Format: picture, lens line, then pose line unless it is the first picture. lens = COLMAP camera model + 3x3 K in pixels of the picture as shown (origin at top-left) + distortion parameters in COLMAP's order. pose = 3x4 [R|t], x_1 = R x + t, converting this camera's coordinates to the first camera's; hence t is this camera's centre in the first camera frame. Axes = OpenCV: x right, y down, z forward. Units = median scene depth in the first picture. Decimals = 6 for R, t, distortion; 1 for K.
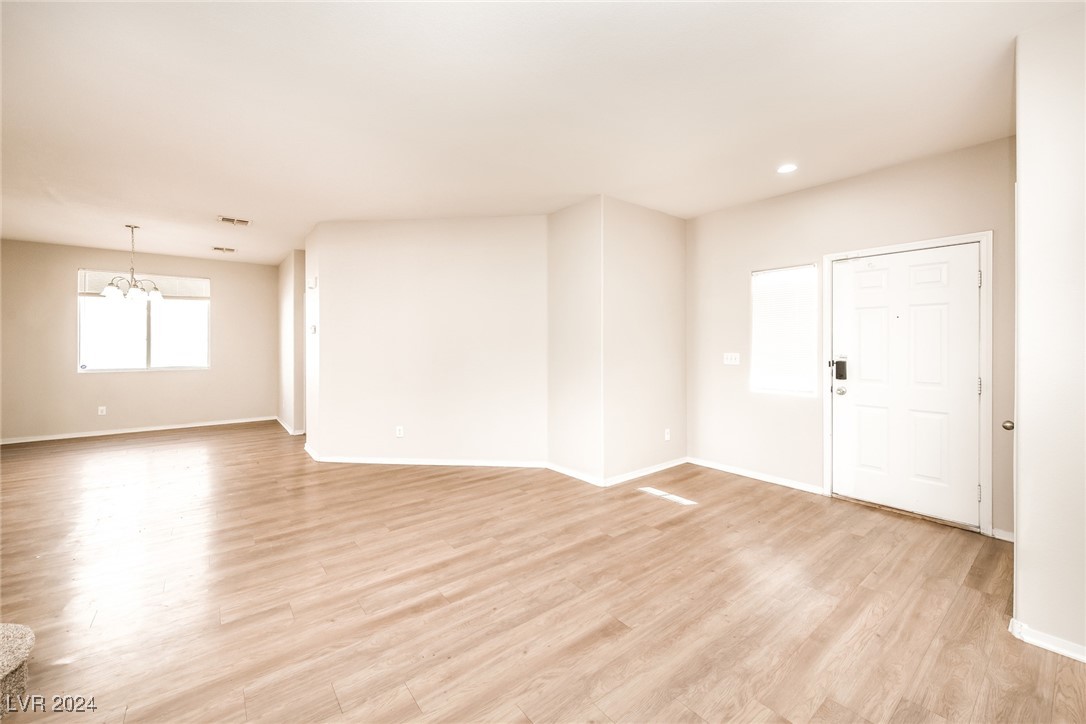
lens RADIAL K [[431.3, 0, 563.8], [0, 431.3, 341.5], [0, 0, 1]] dist [0.006885, -0.000885]
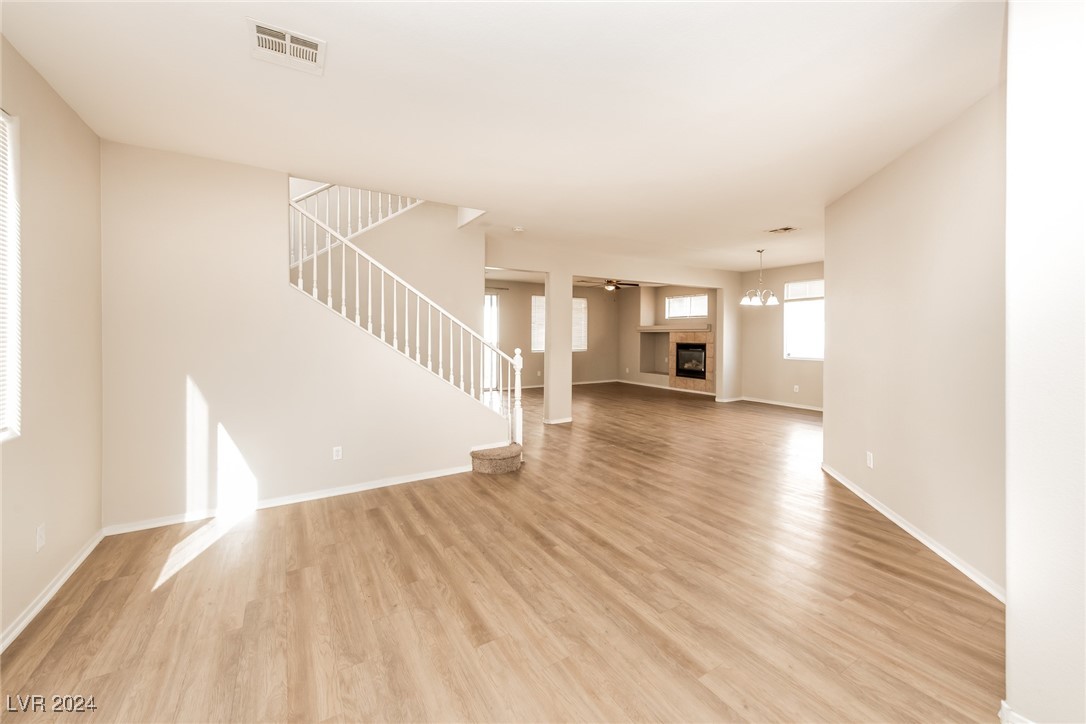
lens RADIAL K [[431.3, 0, 528.9], [0, 431.3, 333.9], [0, 0, 1]] dist [0.006885, -0.000885]
pose [[-0.169285, -0.000498, -0.985567, 0.846698], [0.003811, 0.999992, -0.001160, -0.019551], [0.985560, -0.003952, -0.169282, 1.007059]]
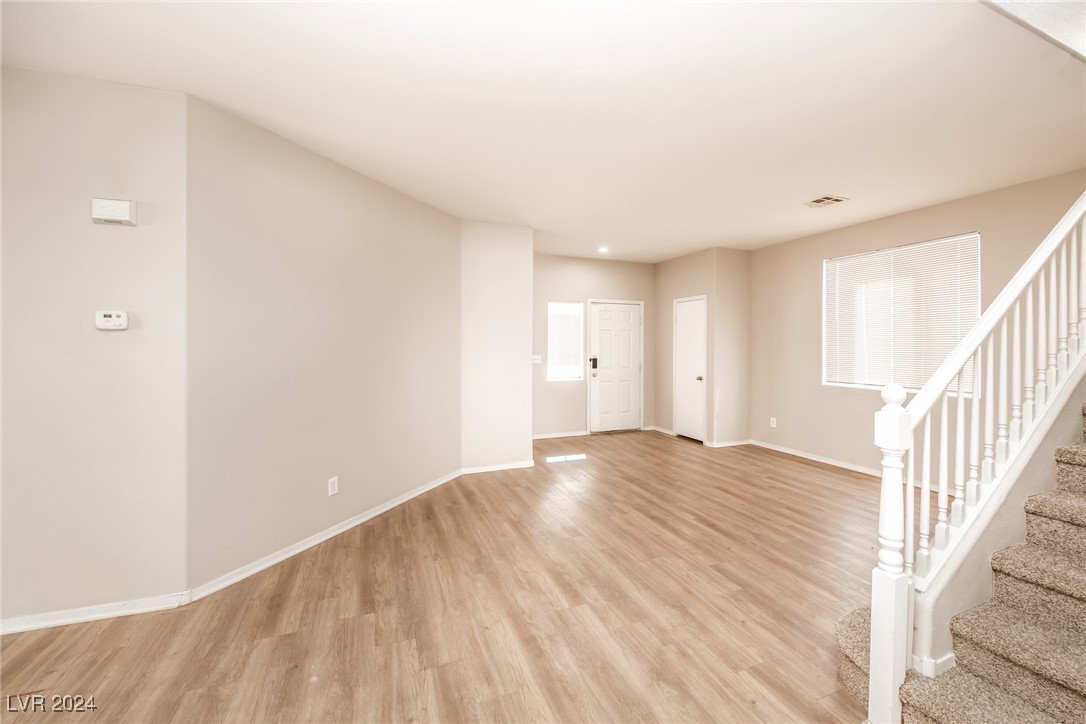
lens RADIAL K [[431.3, 0, 547.1], [0, 431.3, 352.3], [0, 0, 1]] dist [0.006885, -0.000885]
pose [[0.305235, -0.012504, 0.952195, -1.647813], [-0.007323, 0.999853, 0.015478, -0.010130], [-0.952249, -0.011697, 0.305099, 0.917702]]
